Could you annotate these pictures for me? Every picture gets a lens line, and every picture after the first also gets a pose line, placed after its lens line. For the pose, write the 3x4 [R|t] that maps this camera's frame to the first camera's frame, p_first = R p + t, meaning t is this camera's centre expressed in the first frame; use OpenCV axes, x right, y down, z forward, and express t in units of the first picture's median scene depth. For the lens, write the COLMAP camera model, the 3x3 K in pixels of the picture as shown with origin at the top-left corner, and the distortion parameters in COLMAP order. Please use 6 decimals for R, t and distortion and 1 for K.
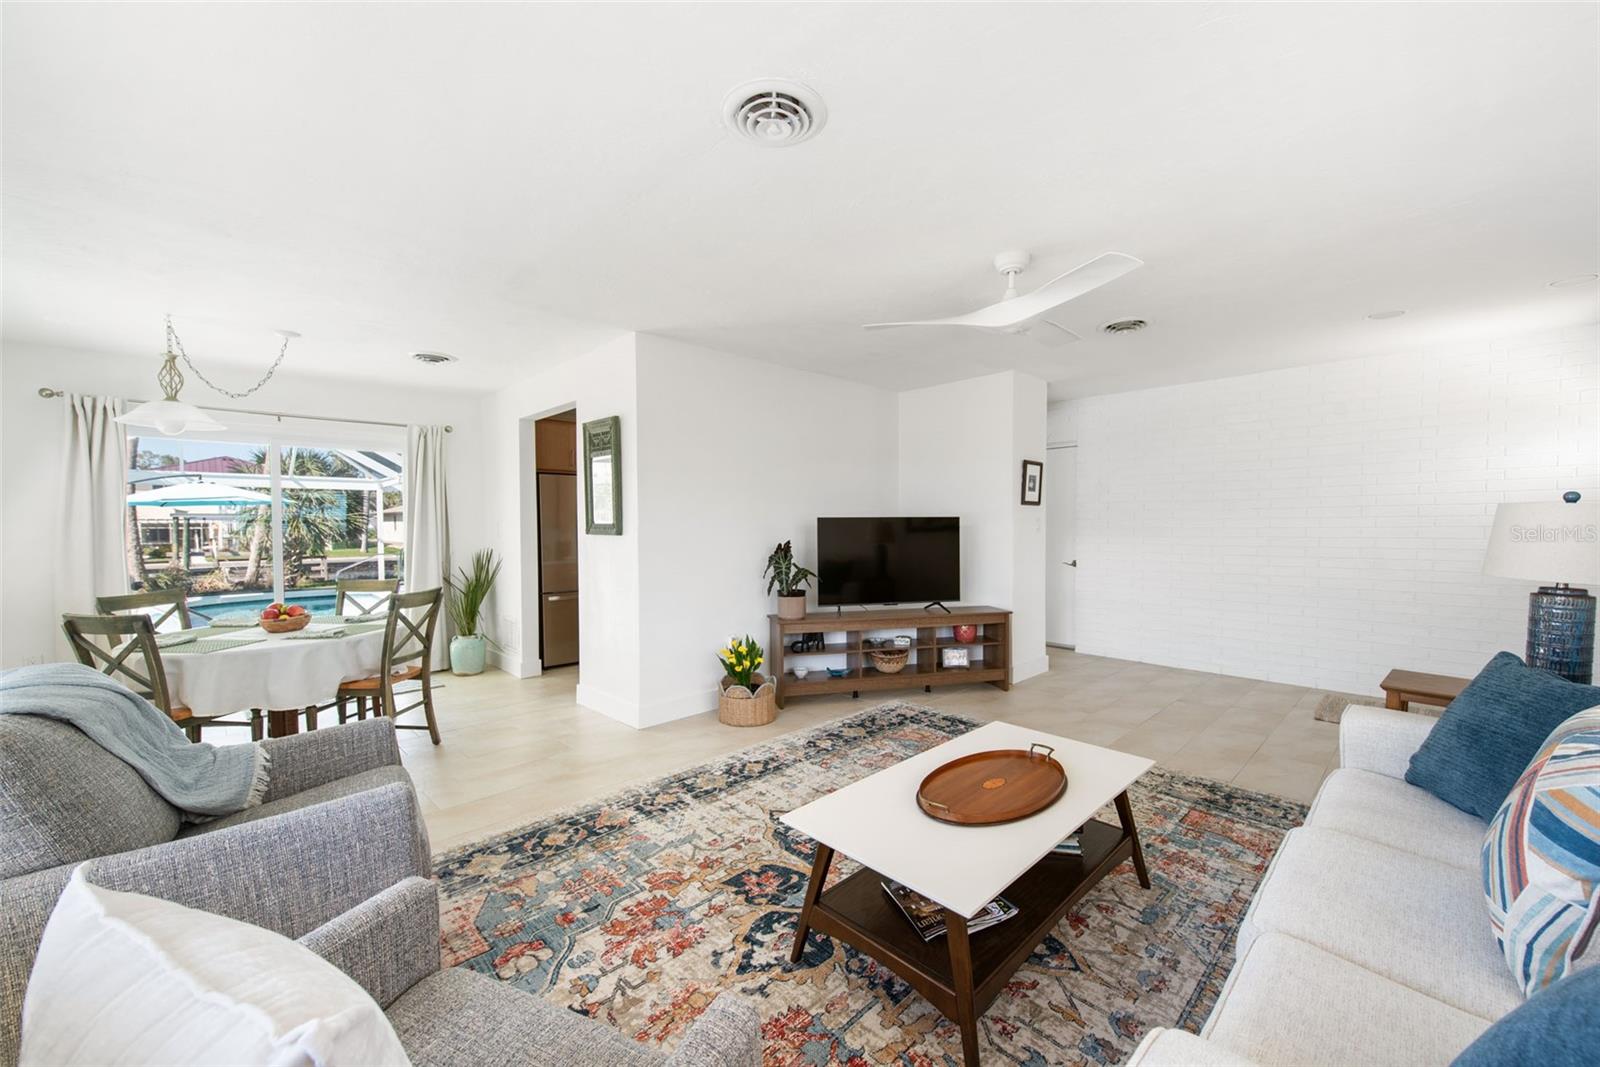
lens RADIAL K [[634.2, 0, 796.2], [0, 634.2, 543.4], [0, 0, 1]] dist [0.010514, -0.003373]
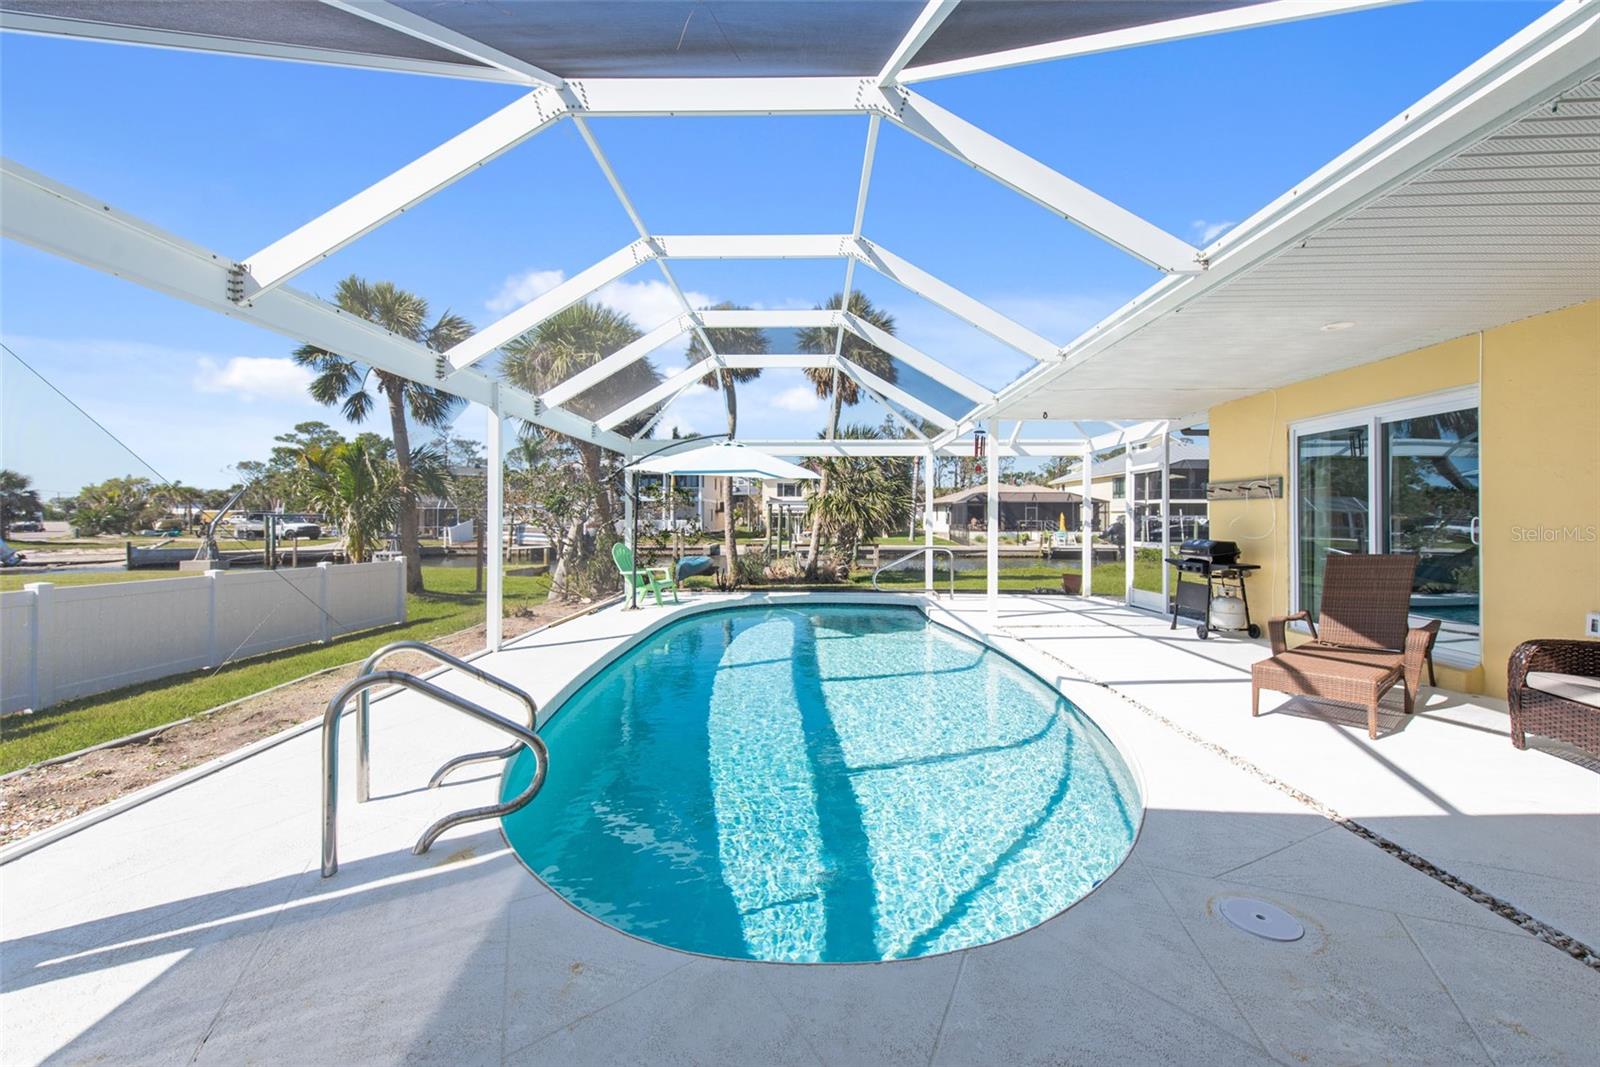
lens RADIAL K [[634.2, 0, 803.1], [0, 634.2, 533.6], [0, 0, 1]] dist [0.010514, -0.003373]
pose [[0.719662, 0.023947, -0.693912, -0.819436], [-0.027007, 0.999614, 0.006487, 0.005167], [0.693799, 0.014072, 0.720031, 1.222834]]
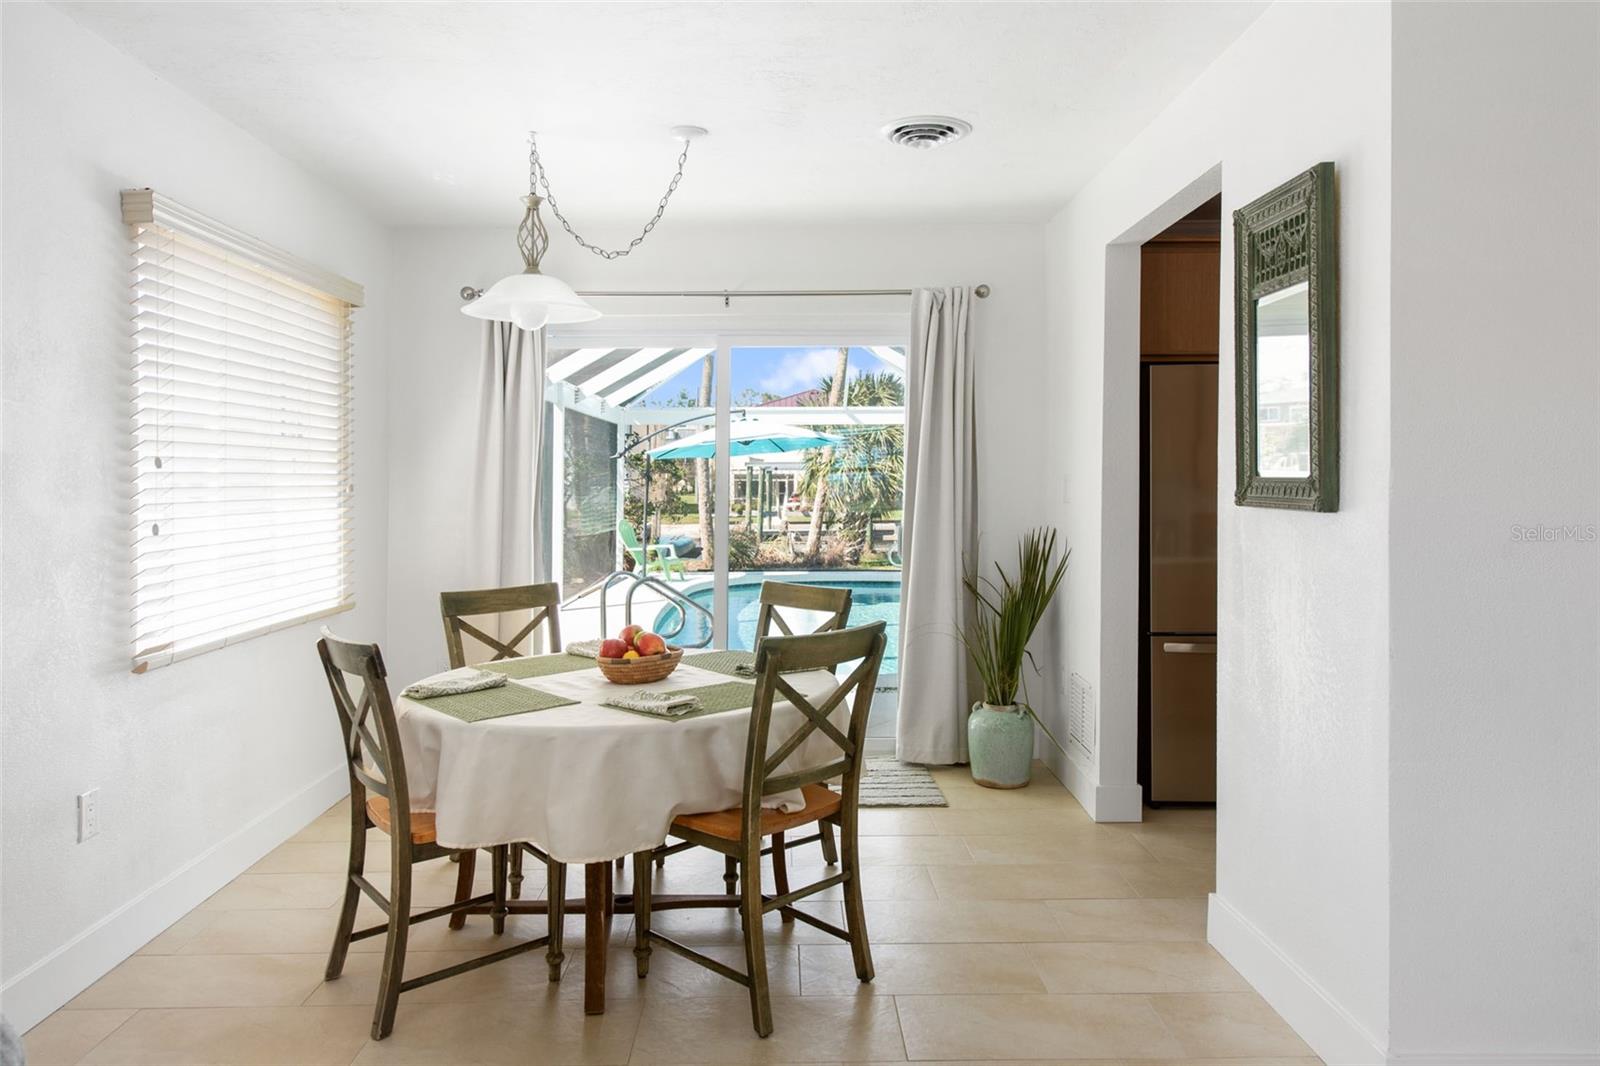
lens RADIAL K [[1076.0, 0, 774.5], [0, 1076.0, 494.6], [0, 0, 1]] dist [0.027175, -0.010581]
pose [[0.717197, 0.013221, -0.696745, -0.066612], [-0.021748, 0.999758, -0.003415, -0.010477], [0.696531, 0.017602, 0.717310, 0.288937]]
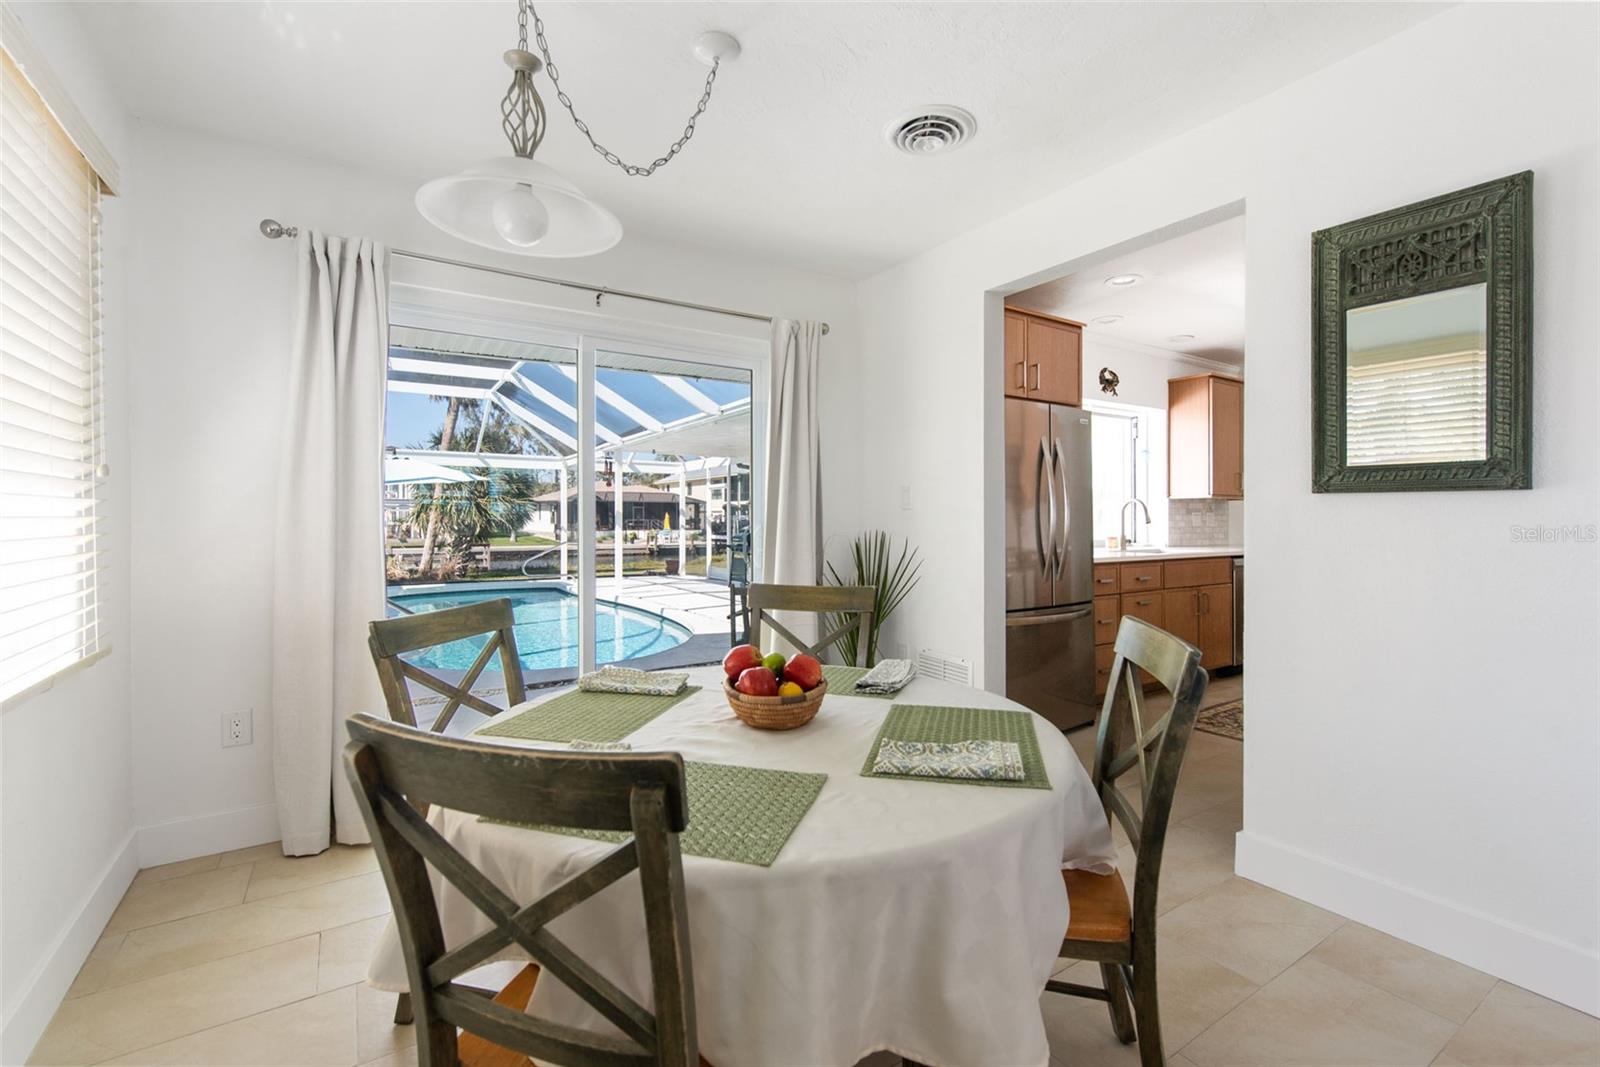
lens RADIAL K [[701.1, 0, 796.0], [0, 701.1, 532.7], [0, 0, 1]] dist [0.002923, -0.000194]
pose [[0.980136, 0.012803, -0.197911, -0.468464], [-0.014471, 0.999871, -0.006982, 0.016606], [0.197796, 0.009707, 0.980195, 0.384732]]
